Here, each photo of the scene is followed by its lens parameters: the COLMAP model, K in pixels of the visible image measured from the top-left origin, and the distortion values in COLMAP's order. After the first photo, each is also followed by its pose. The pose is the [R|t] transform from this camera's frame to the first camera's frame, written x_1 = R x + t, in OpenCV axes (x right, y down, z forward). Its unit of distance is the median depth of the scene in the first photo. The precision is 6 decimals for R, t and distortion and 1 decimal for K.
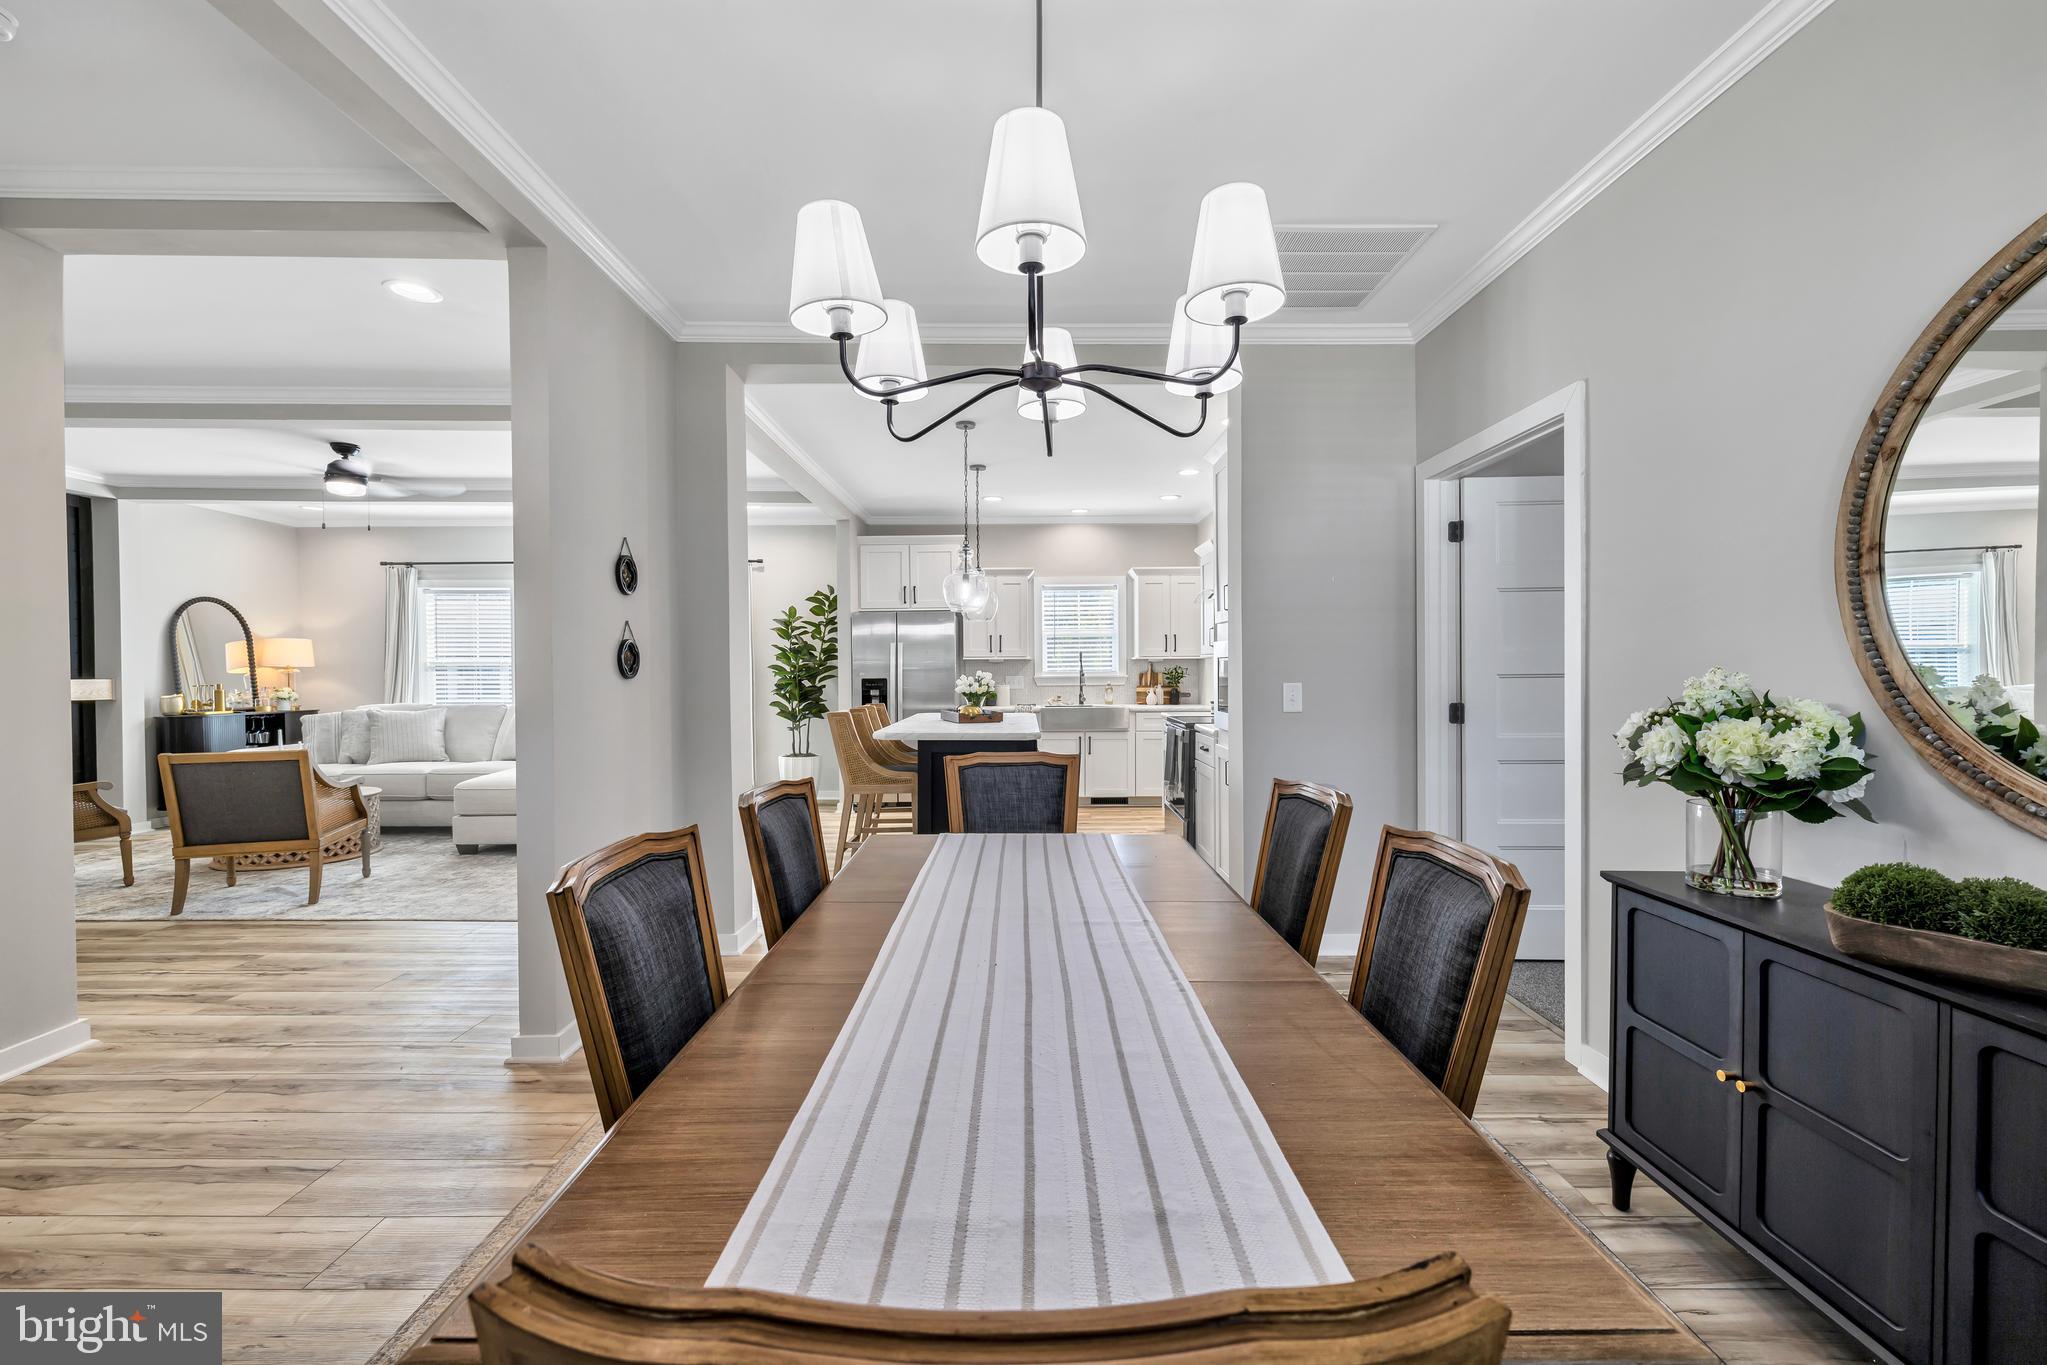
lens RADIAL K [[969.9, 0, 1017.5], [0, 969.9, 682.4], [0, 0, 1]] dist [-0.000344, 0.000694]
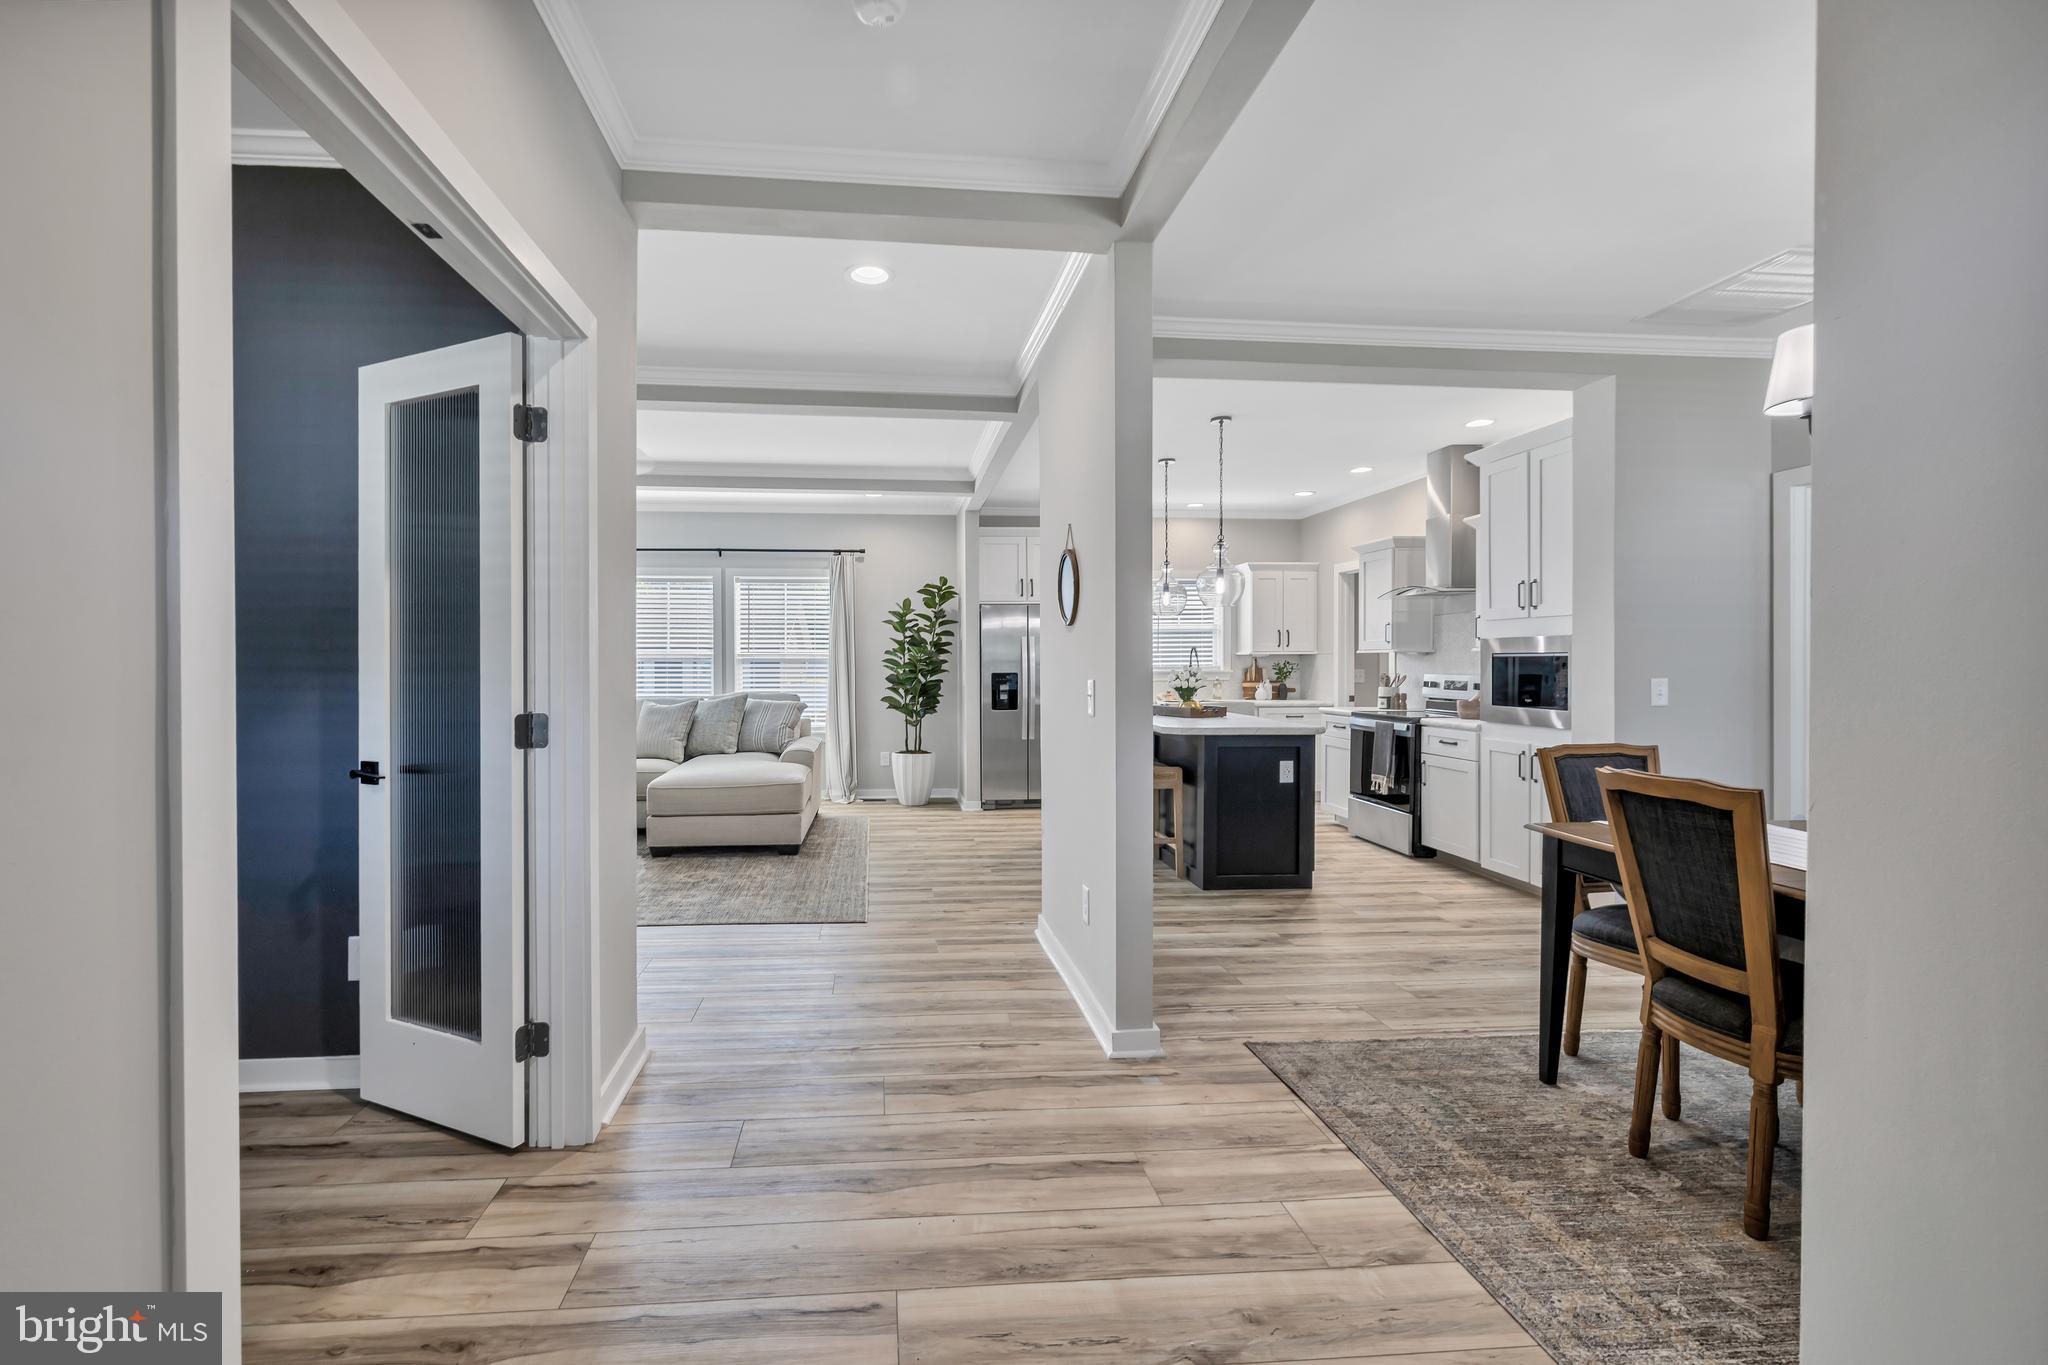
lens RADIAL K [[1017.9, 0, 898.4], [0, 1017.9, 664.6], [0, 0, 1]] dist [0.001838, -0.000028]
pose [[0.995842, 0.003866, 0.091019, -0.383528], [-0.002709, 0.999914, -0.012840, 0.001188], [-0.091061, 0.012540, 0.995766, -0.011086]]
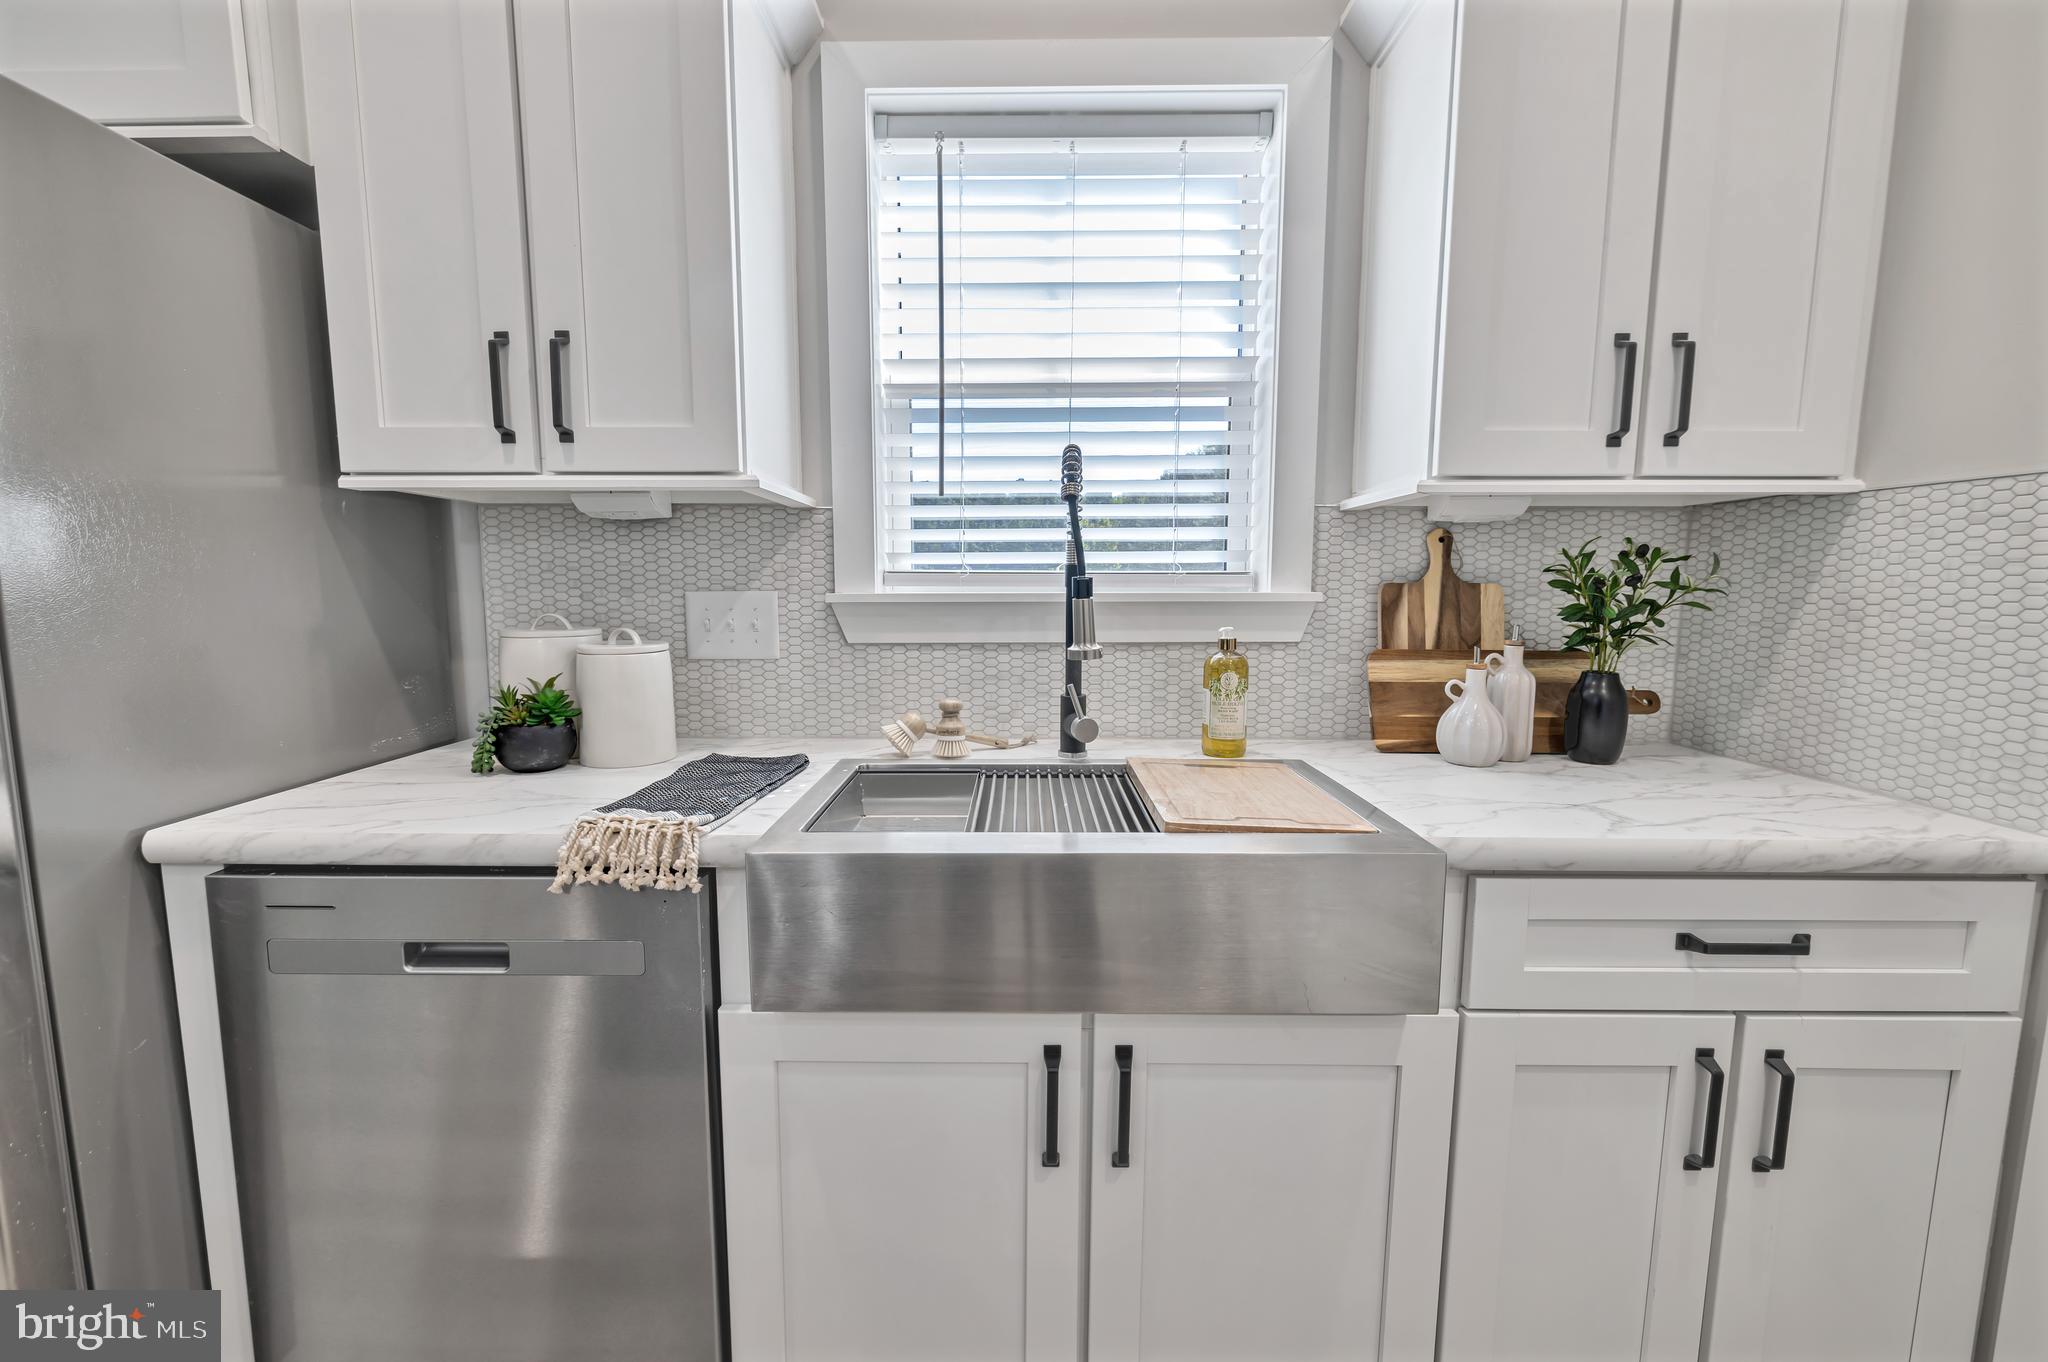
lens RADIAL K [[860.0, 0, 1028.5], [0, 860.0, 686.9], [0, 0, 1]] dist [0.000080, -0.001728]
pose [[0.999790, 0.003290, 0.020227, 0.064178], [-0.005549, 0.993618, 0.112661, -0.009064], [-0.019727, -0.112750, 0.993428, 0.989634]]
